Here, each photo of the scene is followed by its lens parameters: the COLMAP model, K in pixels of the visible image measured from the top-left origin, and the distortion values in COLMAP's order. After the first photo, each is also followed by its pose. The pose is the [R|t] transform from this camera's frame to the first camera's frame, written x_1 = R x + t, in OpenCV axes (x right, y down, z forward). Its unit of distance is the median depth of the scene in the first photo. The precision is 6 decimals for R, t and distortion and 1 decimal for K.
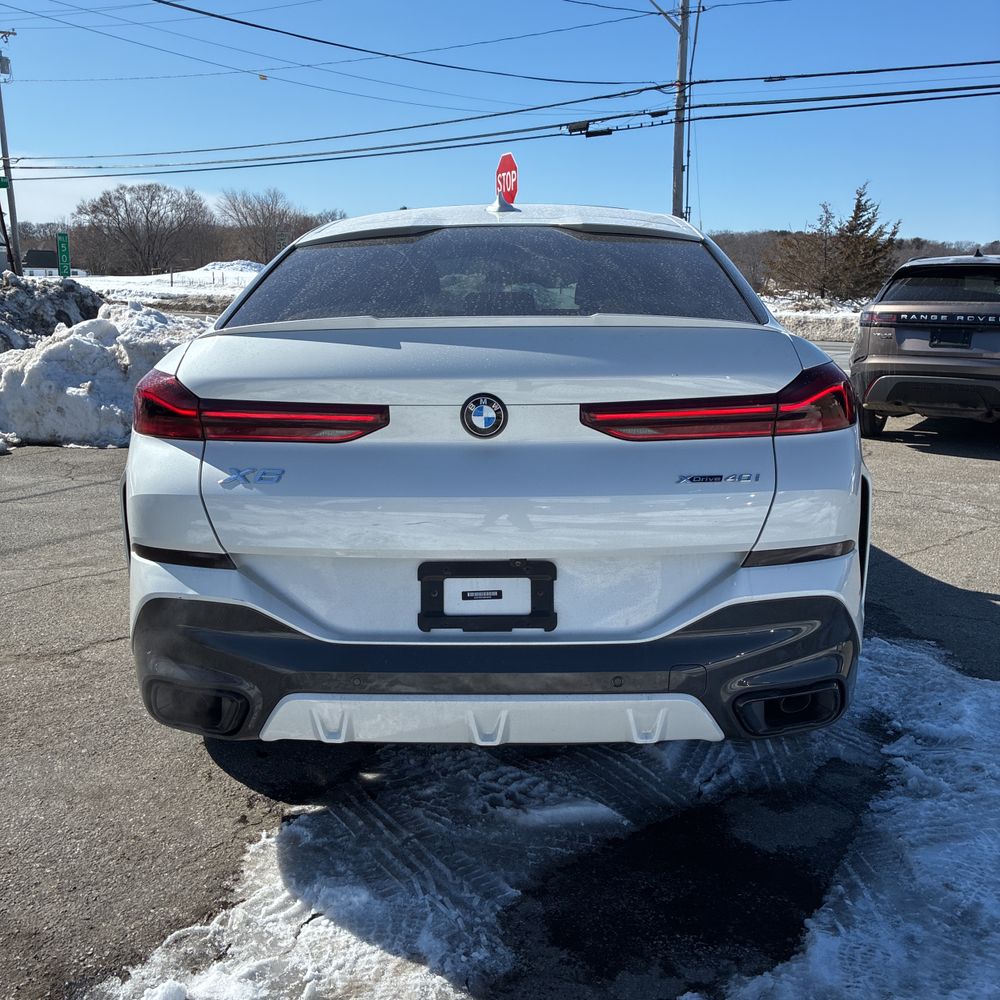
lens RADIAL K [[1001.4, 0, 503.4], [0, 1001.4, 486.6], [0, 0, 1]] dist [0.021705, 0.000000]
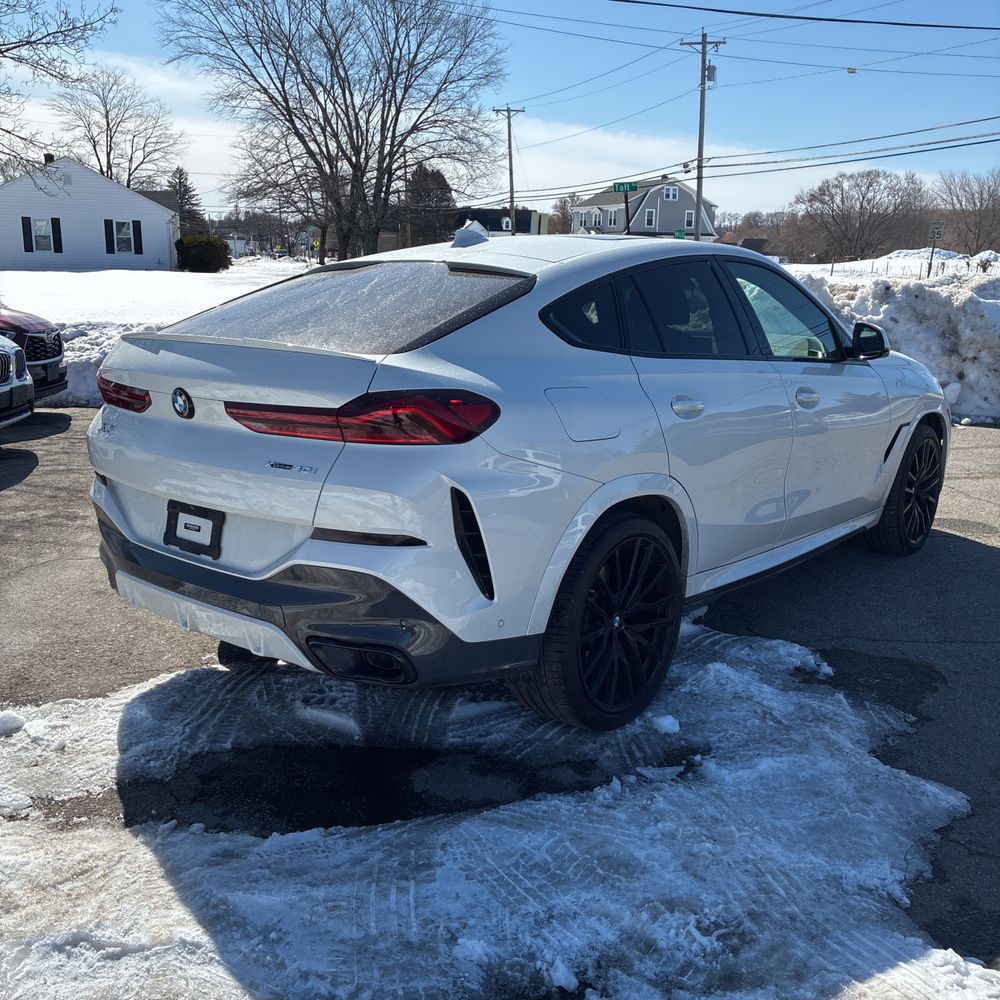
lens RADIAL K [[1001.4, 0, 497.7], [0, 1001.4, 490.8], [0, 0, 1]] dist [0.021705, 0.000000]
pose [[0.784878, 0.143618, -0.602778, 1.185957], [-0.133903, 0.989096, 0.061307, -0.091798], [0.605010, 0.032595, 0.795550, 0.108880]]
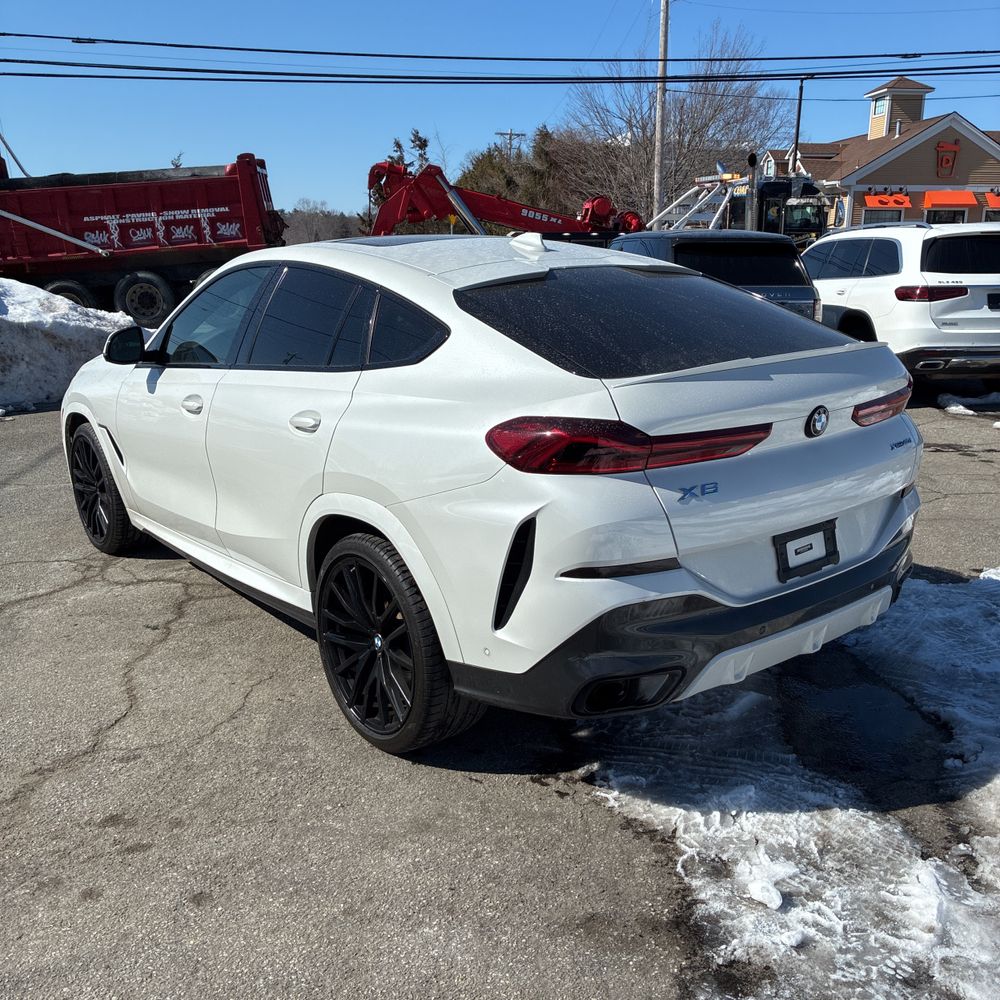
lens RADIAL K [[1001.4, 0, 497.1], [0, 1001.4, 496.0], [0, 0, 1]] dist [0.021705, 0.000000]
pose [[0.765349, -0.164794, 0.622161, -1.205956], [0.137528, 0.986212, 0.092041, -0.152814], [-0.628750, 0.015121, 0.777460, 0.173789]]
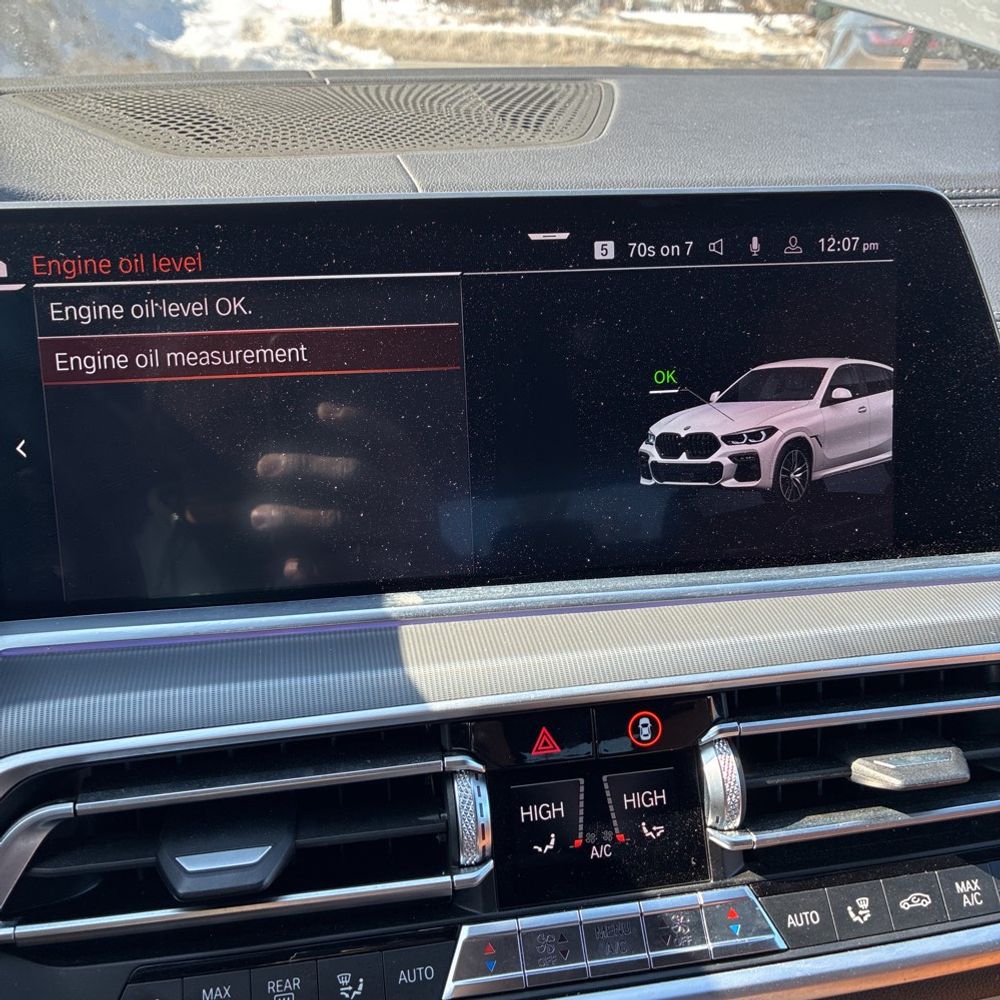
lens RADIAL K [[1001.4, 0, 501.7], [0, 1001.4, 491.0], [0, 0, 1]] dist [0.021705, 0.000000]
pose [[0.940634, -0.137835, 0.310177, -0.023436], [0.053302, 0.962481, 0.266063, -0.381315], [-0.335212, -0.233735, 0.912689, 2.234825]]
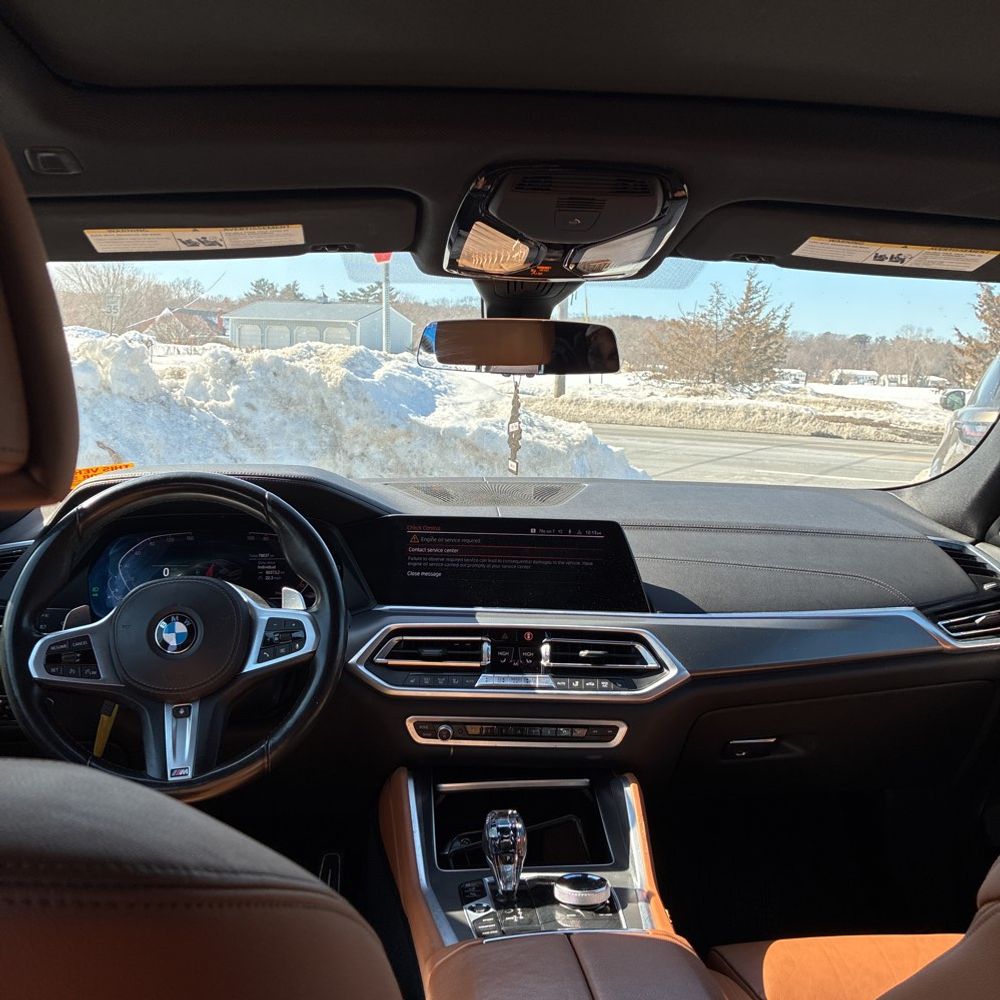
lens RADIAL K [[1001.4, 0, 521.5], [0, 1001.4, 495.0], [0, 0, 1]] dist [0.021705, 0.000000]
pose [[0.987760, 0.004381, 0.155920, -0.066998], [0.005932, 0.997827, -0.065616, -0.354576], [-0.155869, 0.065738, 0.985588, 1.717037]]
